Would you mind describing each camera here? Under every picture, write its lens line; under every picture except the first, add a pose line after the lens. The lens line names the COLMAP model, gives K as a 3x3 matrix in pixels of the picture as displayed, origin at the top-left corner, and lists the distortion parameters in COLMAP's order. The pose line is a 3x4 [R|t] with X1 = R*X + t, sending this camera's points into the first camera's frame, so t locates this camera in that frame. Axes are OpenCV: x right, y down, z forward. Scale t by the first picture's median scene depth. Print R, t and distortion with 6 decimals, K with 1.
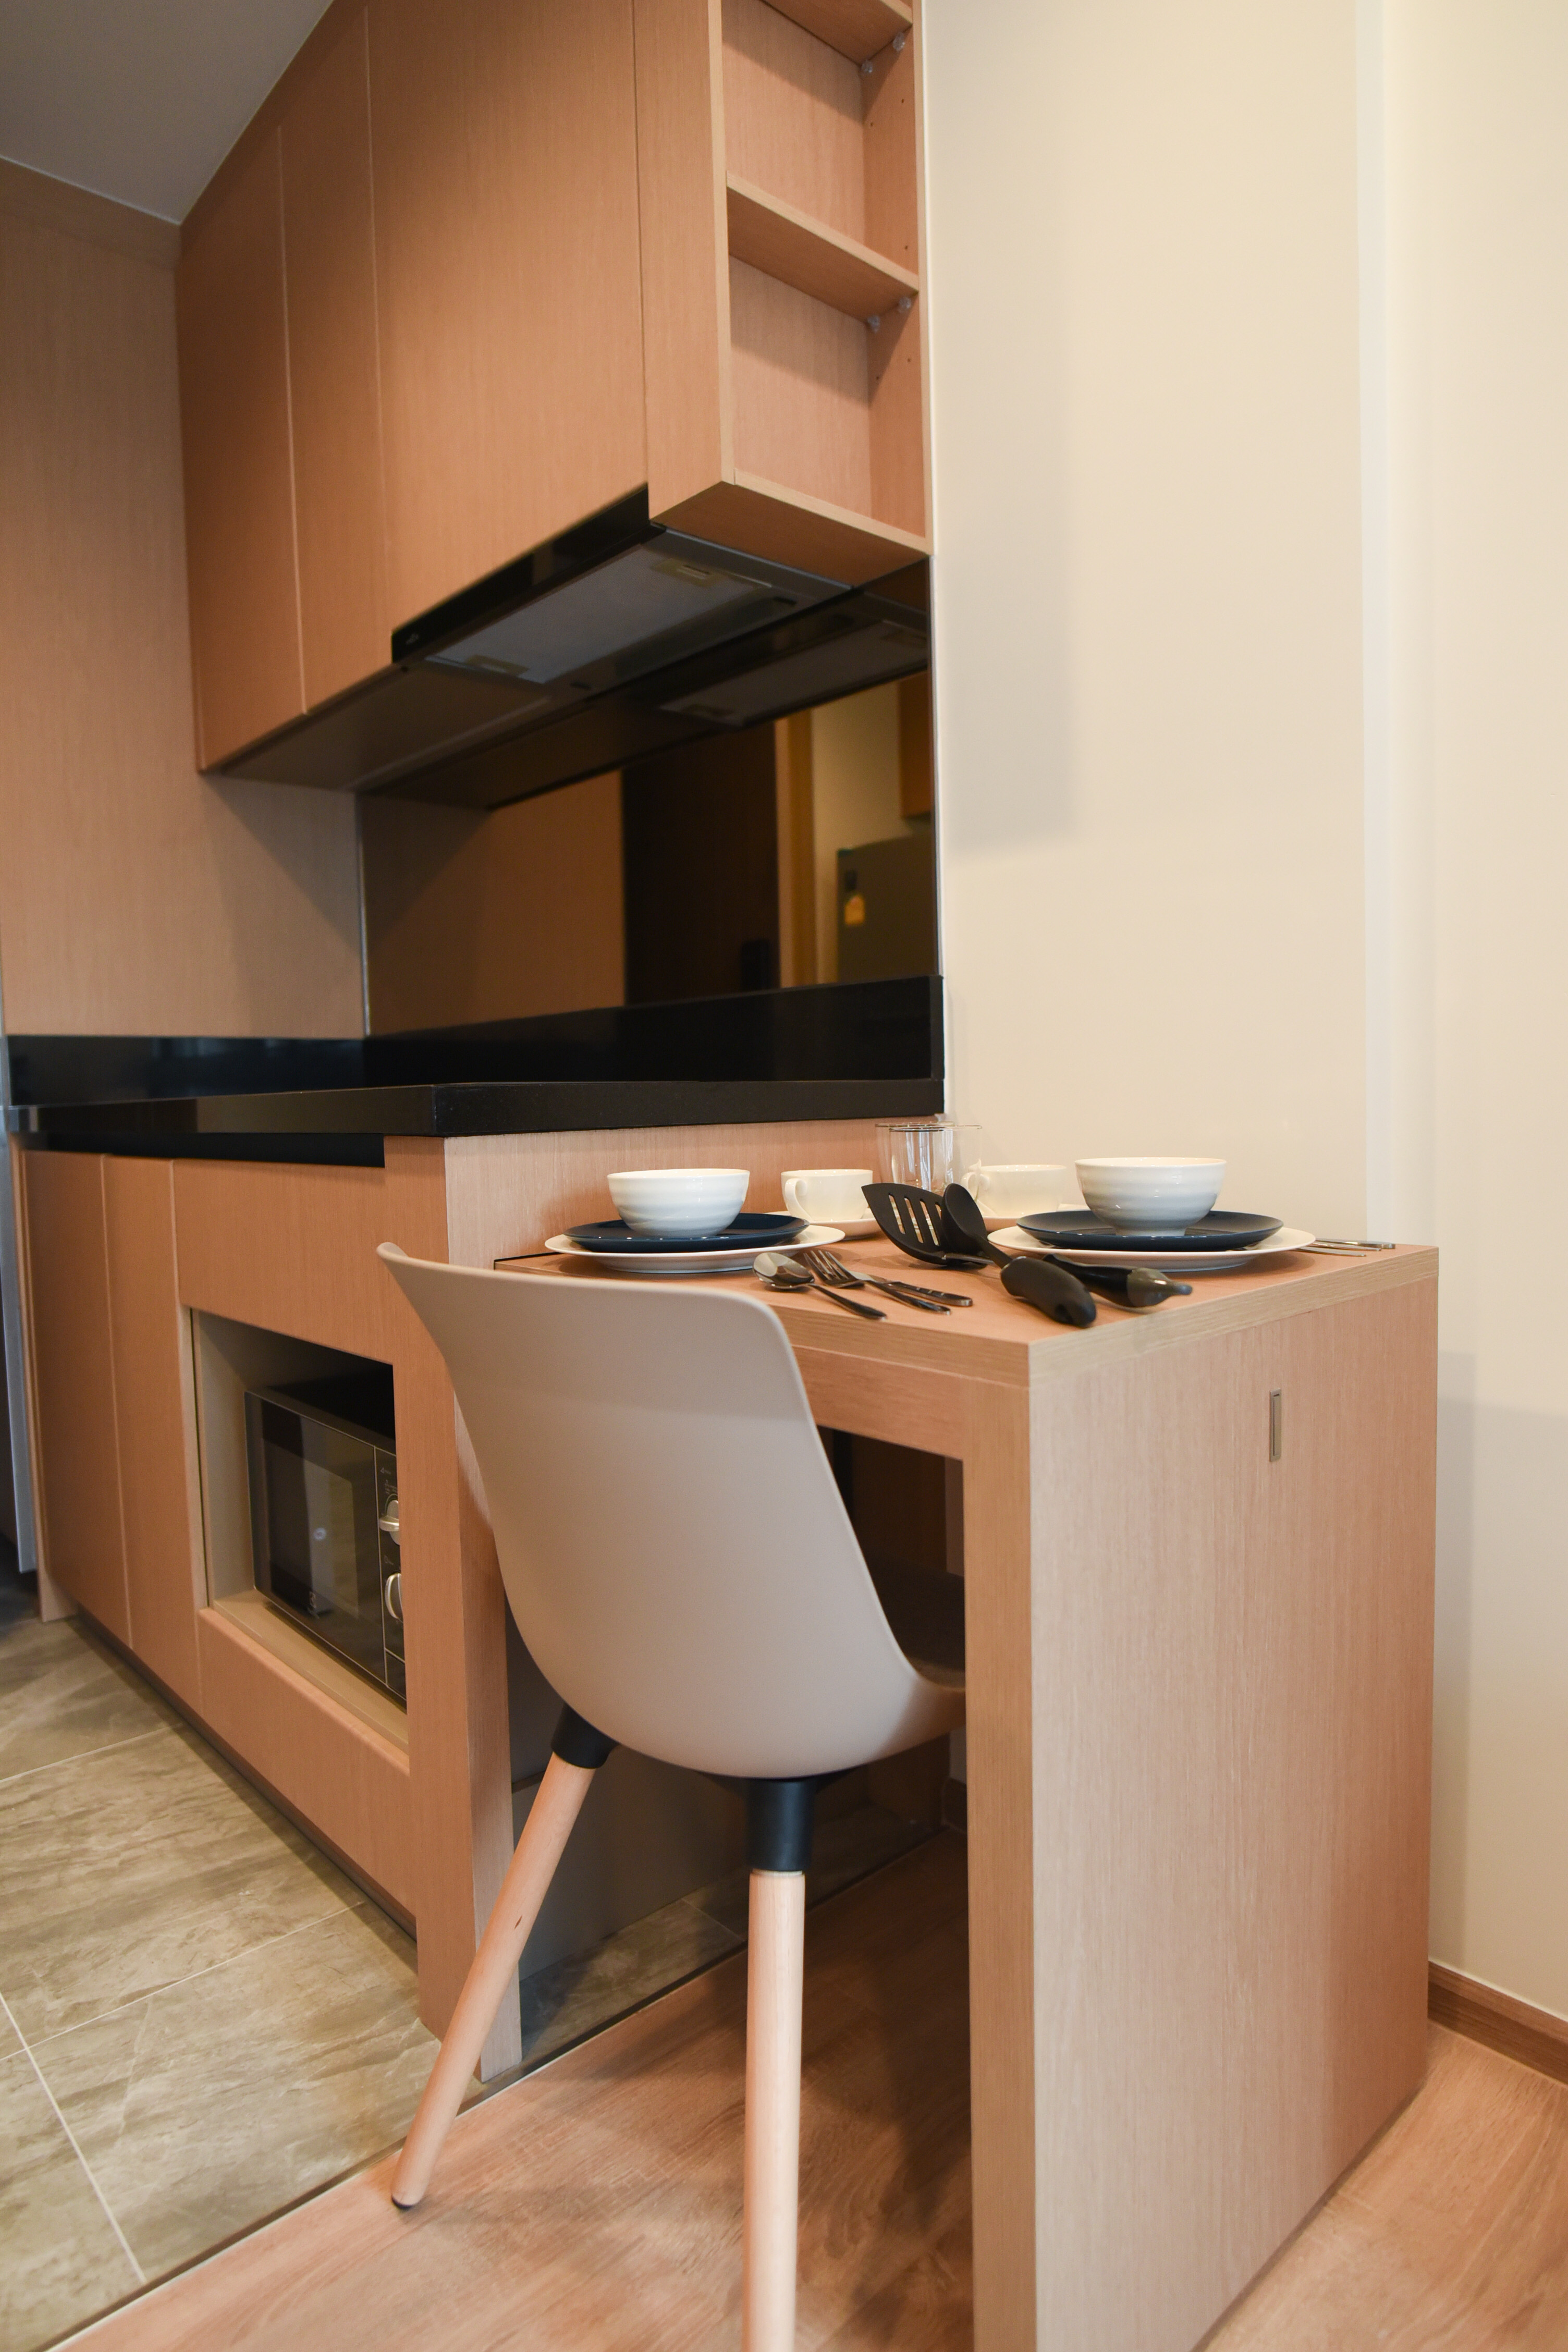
lens RADIAL K [[1331.0, 0, 792.8], [0, 1331.0, 1176.7], [0, 0, 1]] dist [-0.033283, 0.001713]
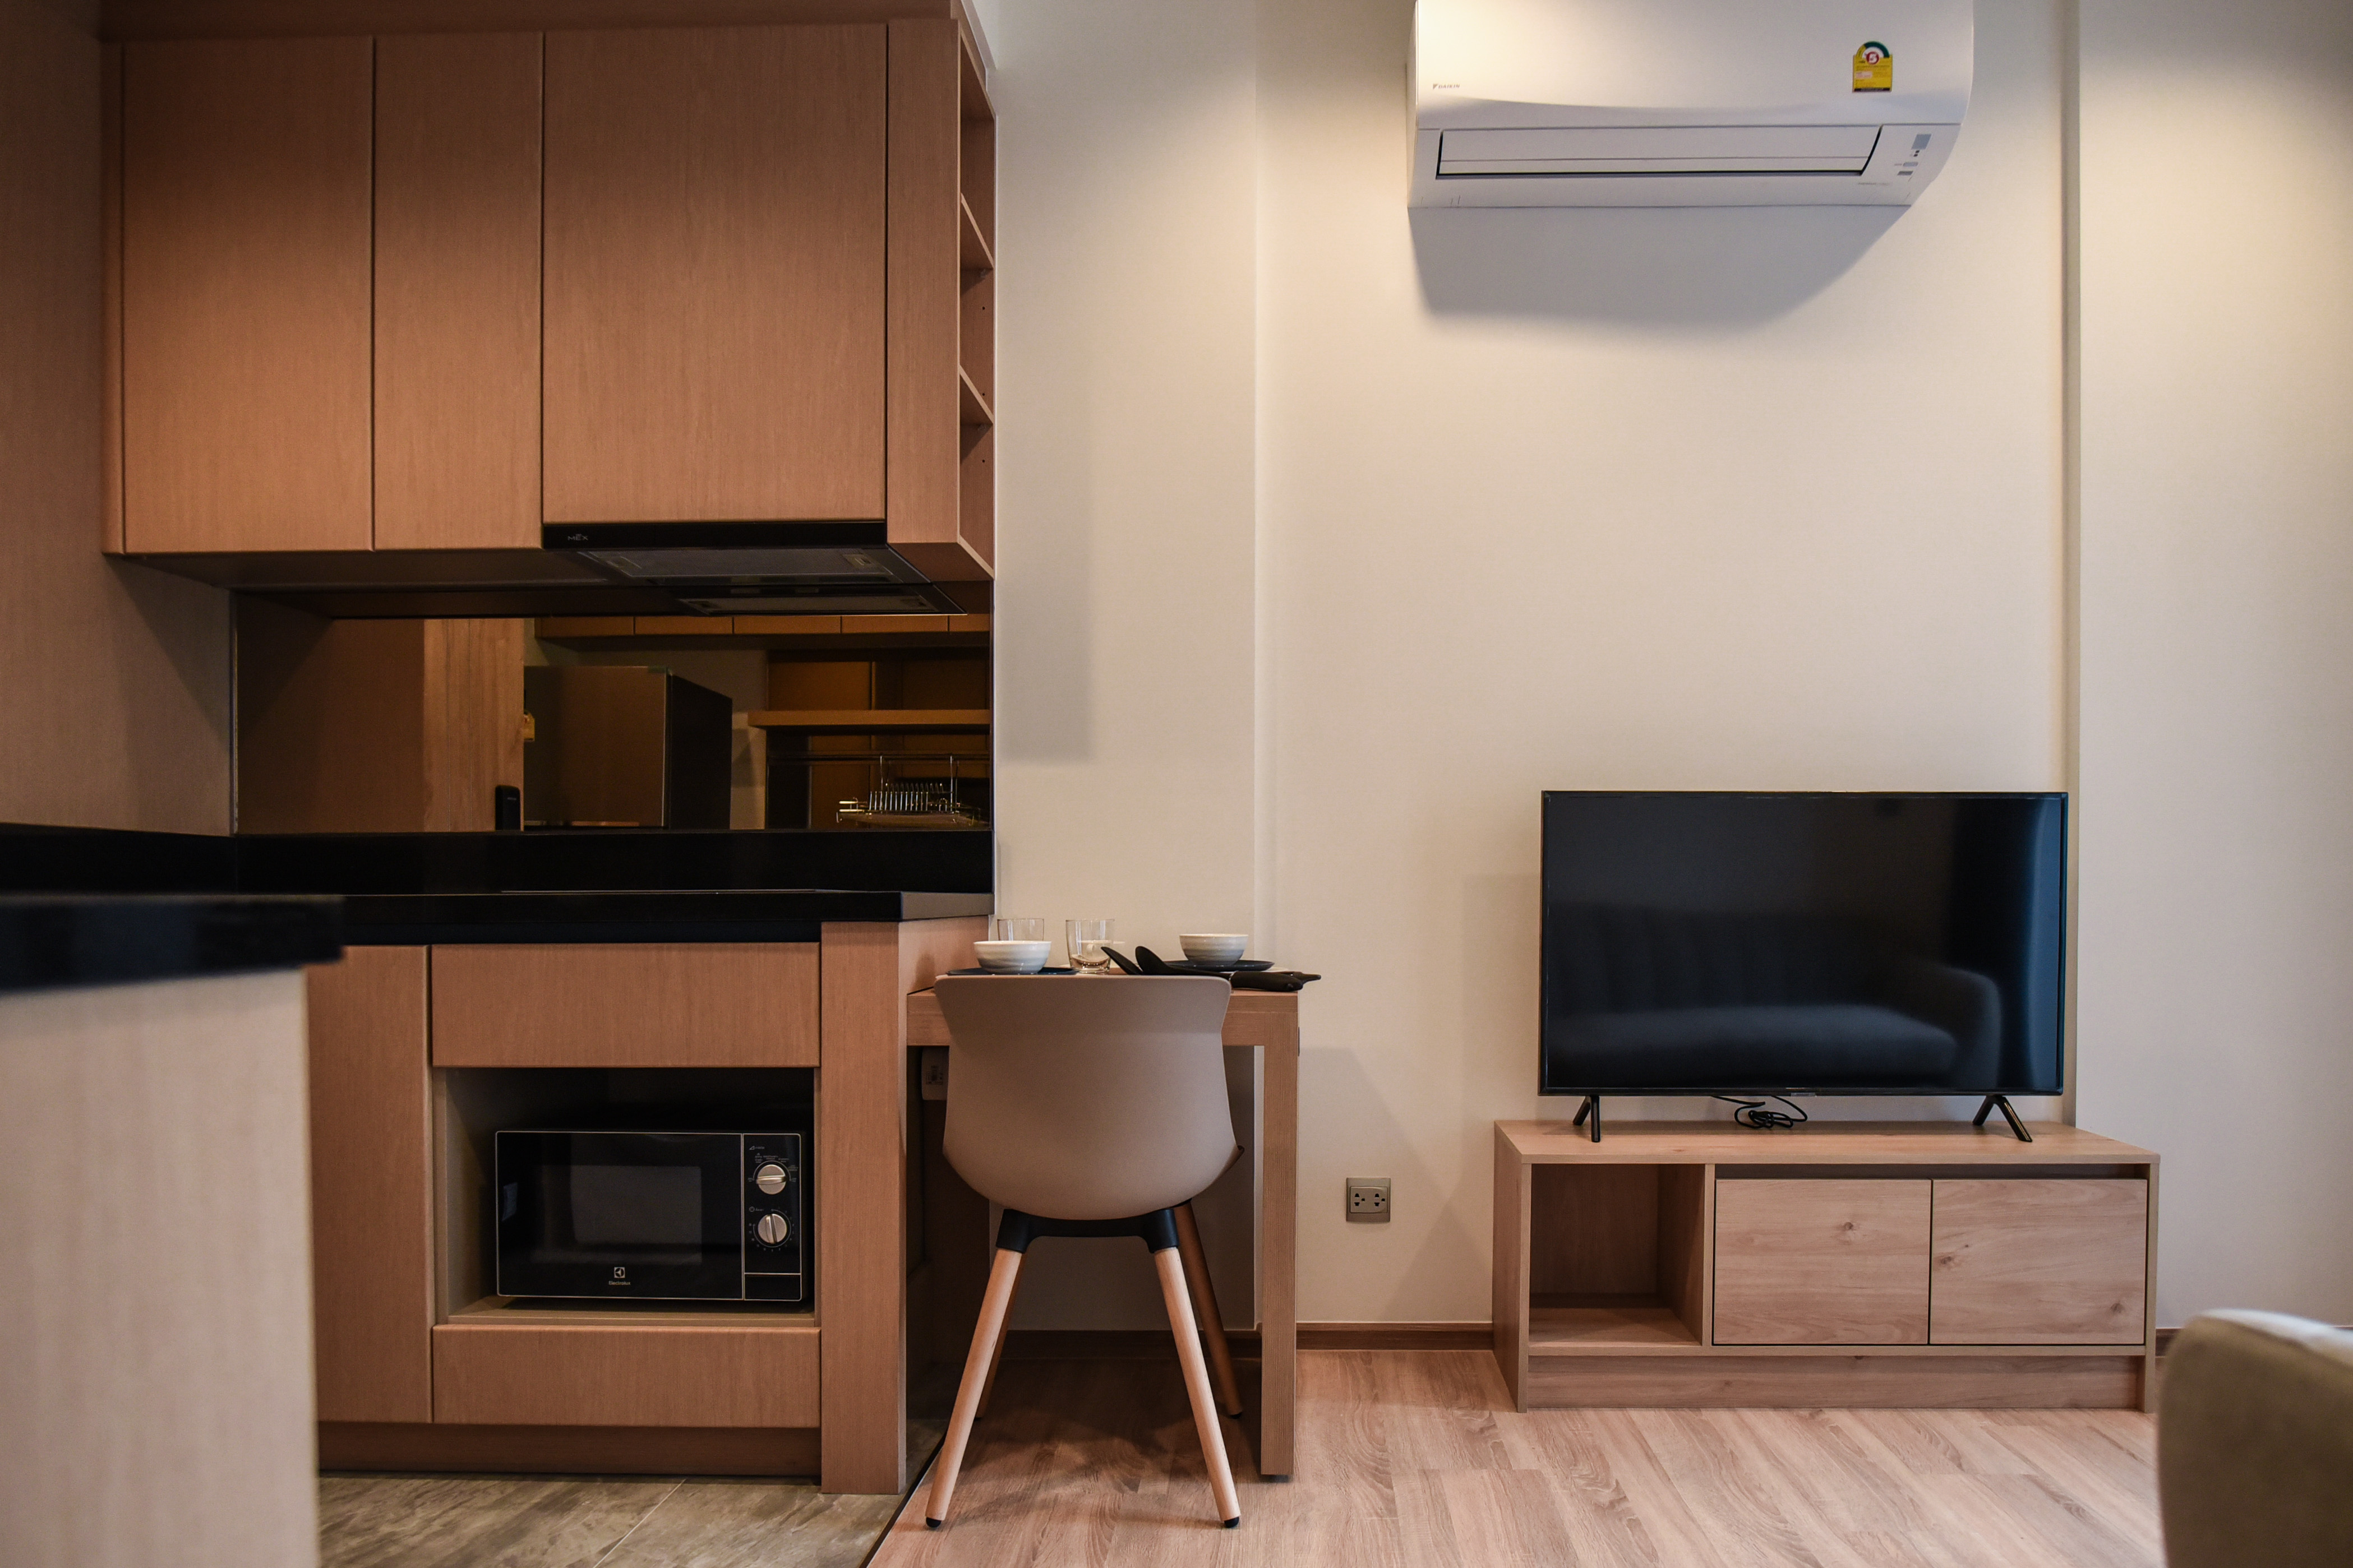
lens RADIAL K [[1331.3, 0, 1262.5], [0, 1331.3, 914.1], [0, 0, 1]] dist [-0.033283, 0.001713]
pose [[0.704660, 0.012623, 0.709433, -0.883835], [0.028737, 0.998514, -0.046311, 0.041391], [-0.708963, 0.053021, 0.703250, -0.429329]]
